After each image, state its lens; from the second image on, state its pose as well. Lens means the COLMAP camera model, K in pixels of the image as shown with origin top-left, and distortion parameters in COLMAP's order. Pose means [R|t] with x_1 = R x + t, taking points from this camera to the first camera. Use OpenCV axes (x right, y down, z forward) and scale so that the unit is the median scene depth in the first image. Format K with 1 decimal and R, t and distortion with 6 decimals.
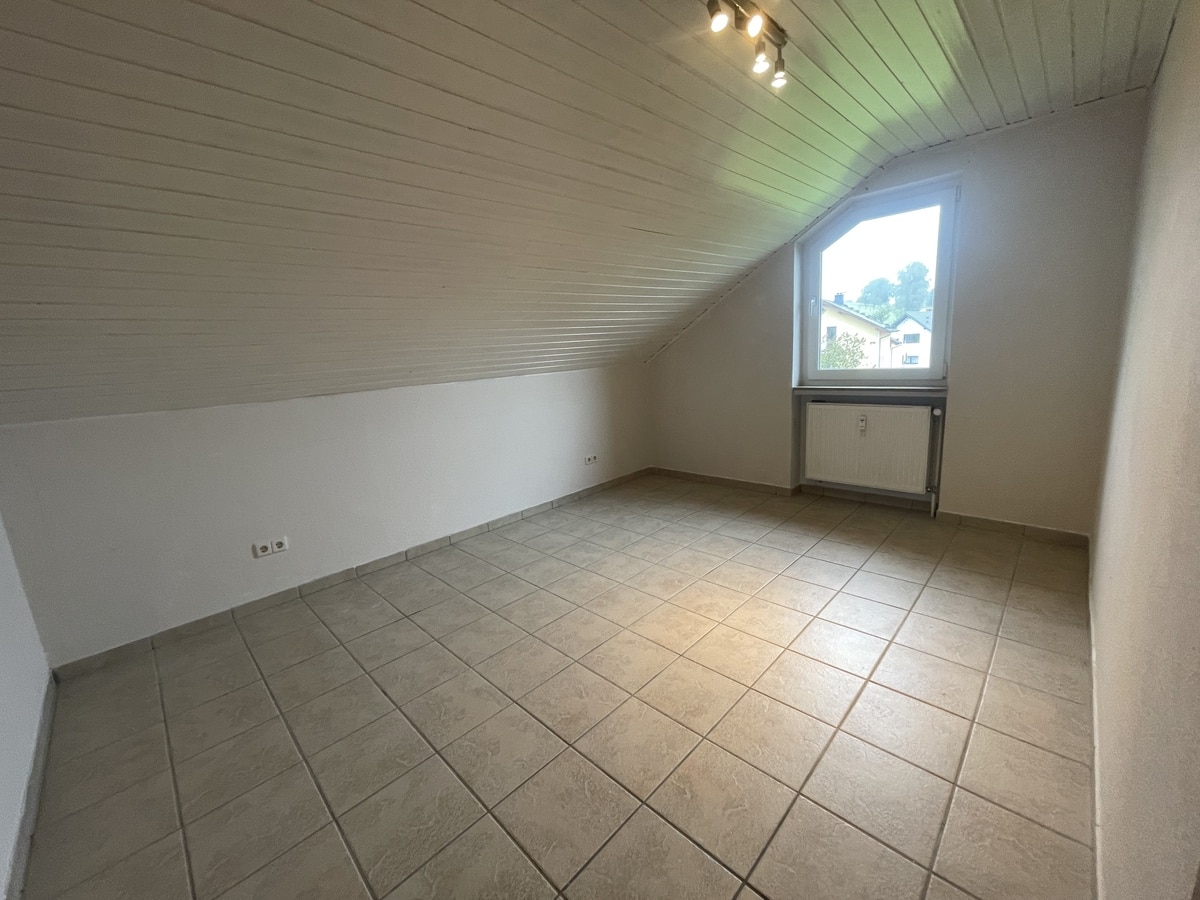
lens RADIAL K [[483.1, 0, 597.0], [0, 483.1, 445.5], [0, 0, 1]] dist [-0.000213, 0.000190]
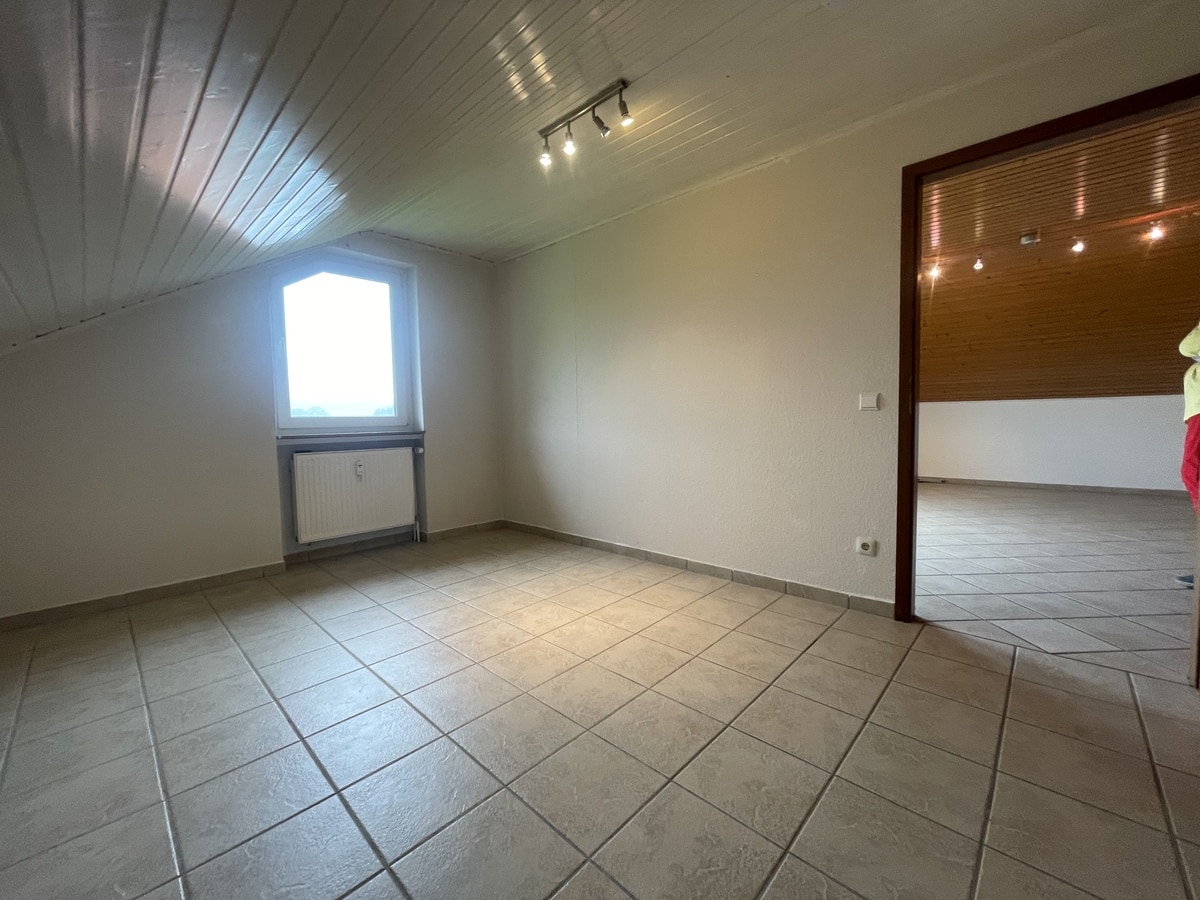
lens RADIAL K [[483.1, 0, 597.0], [0, 483.1, 445.5], [0, 0, 1]] dist [-0.000213, 0.000190]
pose [[-0.019486, 0.004121, 0.999802, -0.506476], [0.212718, 0.977114, 0.000118, 0.013116], [-0.976919, 0.212678, -0.019917, 0.581676]]
